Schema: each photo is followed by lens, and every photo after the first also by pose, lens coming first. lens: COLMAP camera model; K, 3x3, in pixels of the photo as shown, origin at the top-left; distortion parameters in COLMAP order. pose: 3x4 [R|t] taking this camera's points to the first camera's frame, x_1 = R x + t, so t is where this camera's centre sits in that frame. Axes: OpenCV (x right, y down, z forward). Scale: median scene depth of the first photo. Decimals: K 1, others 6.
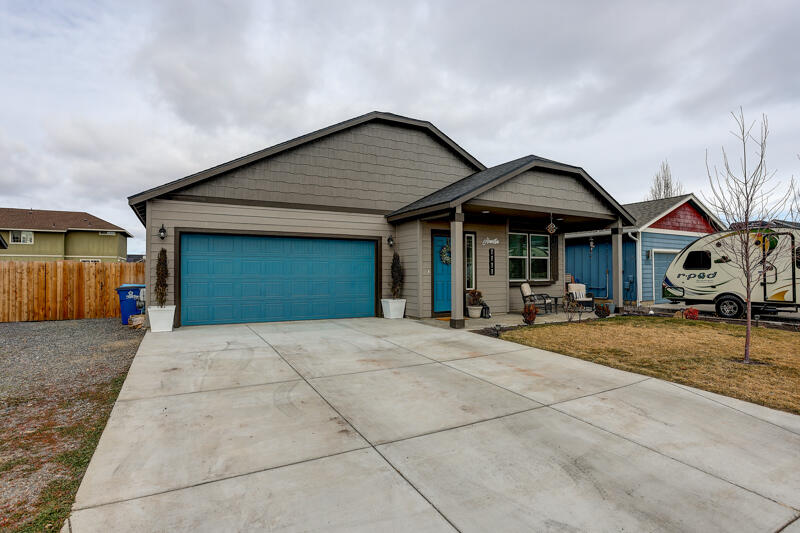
lens RADIAL K [[419.7, 0, 400.0], [0, 419.7, 266.5], [0, 0, 1]] dist [-0.033630, 0.000315]
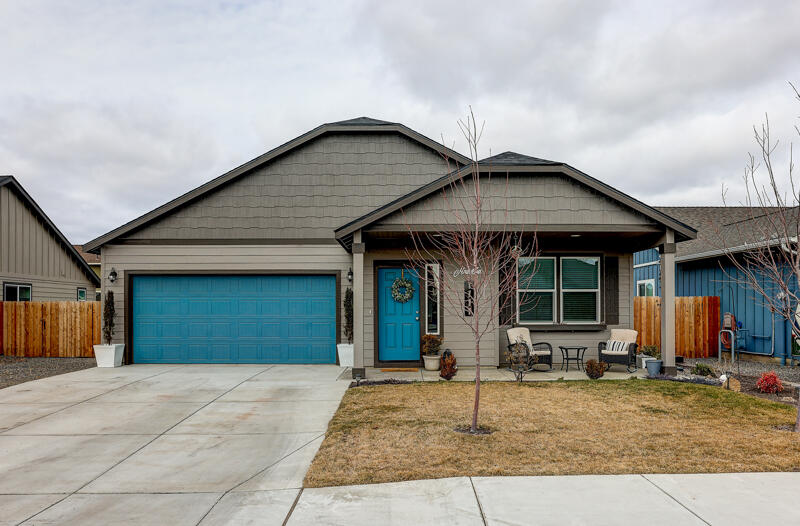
lens RADIAL K [[641.9, 0, 401.0], [0, 641.9, 309.4], [0, 0, 1]] dist [-0.008319, -0.005691]
pose [[0.877572, -0.000779, -0.479444, 0.705341], [0.009070, 0.999847, 0.014978, -0.010296], [0.479359, -0.017493, 0.877445, -0.083848]]
